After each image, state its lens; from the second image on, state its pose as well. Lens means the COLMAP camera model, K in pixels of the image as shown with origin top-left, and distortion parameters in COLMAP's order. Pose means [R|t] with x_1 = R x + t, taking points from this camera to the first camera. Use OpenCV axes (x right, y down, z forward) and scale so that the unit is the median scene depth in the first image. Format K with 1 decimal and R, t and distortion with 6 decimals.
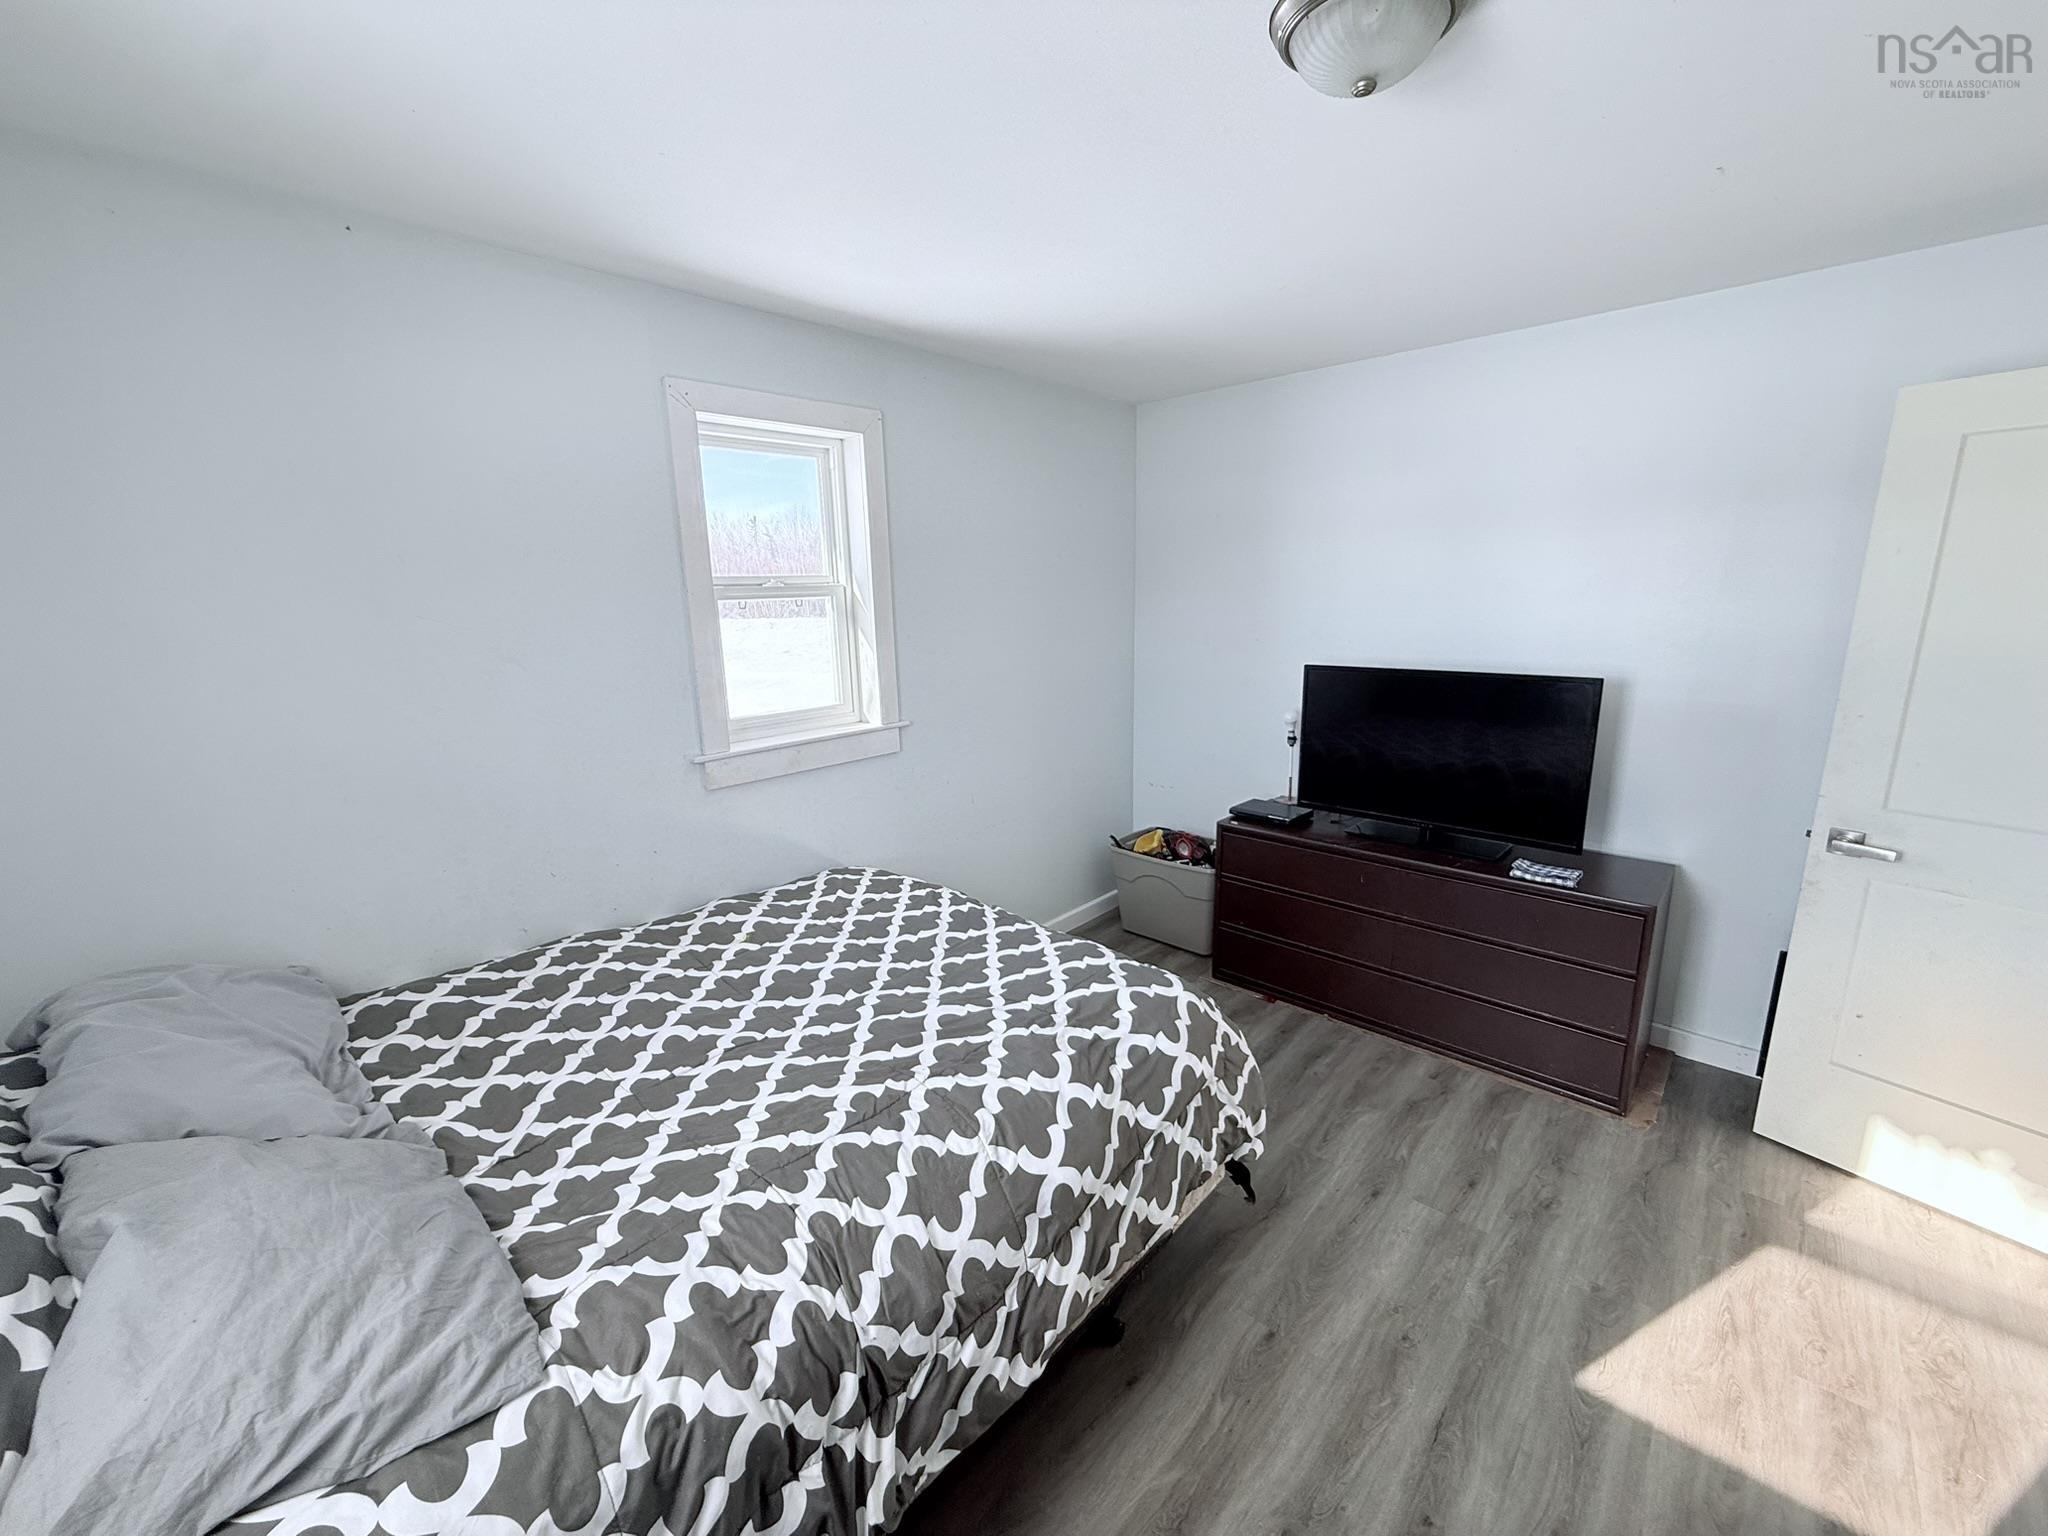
lens RADIAL K [[821.1, 0, 1028.0], [0, 821.1, 769.7], [0, 0, 1]] dist [-0.000638, -0.000220]
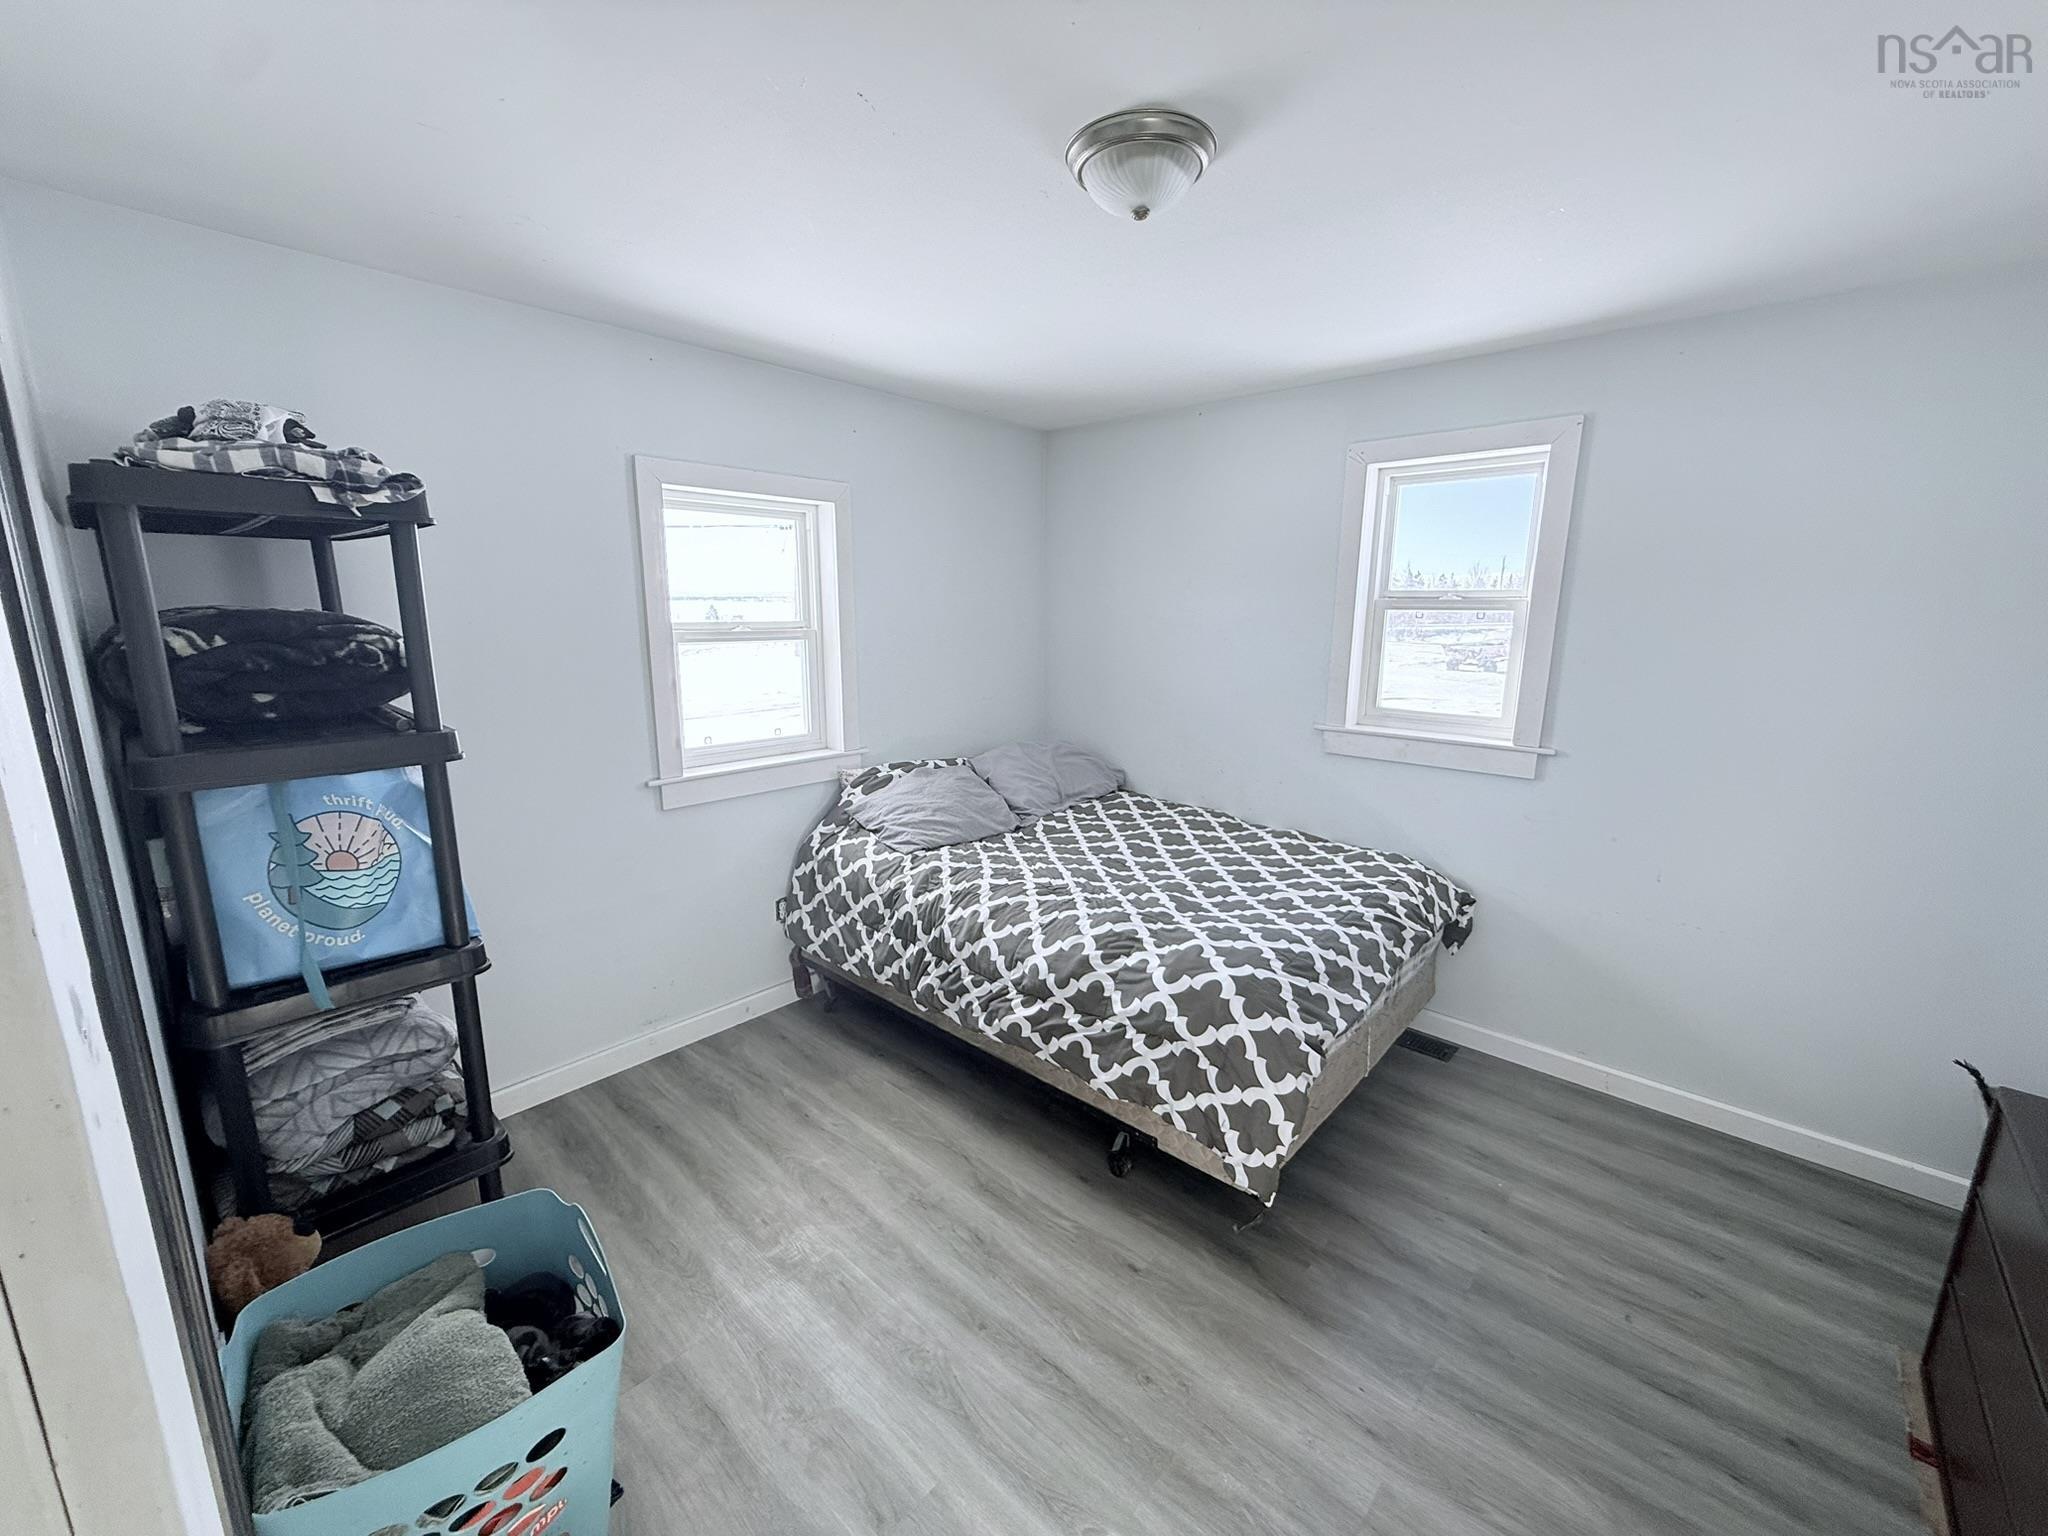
lens RADIAL K [[843.2, 0, 1024.0], [0, 843.2, 768.0], [0, 0, 1]] dist [0.002211, 0.000187]
pose [[-0.016974, 0.214177, -0.976647, 1.067326], [-0.220970, 0.951832, 0.212575, -0.149407], [0.975133, 0.219418, 0.031170, 0.552107]]
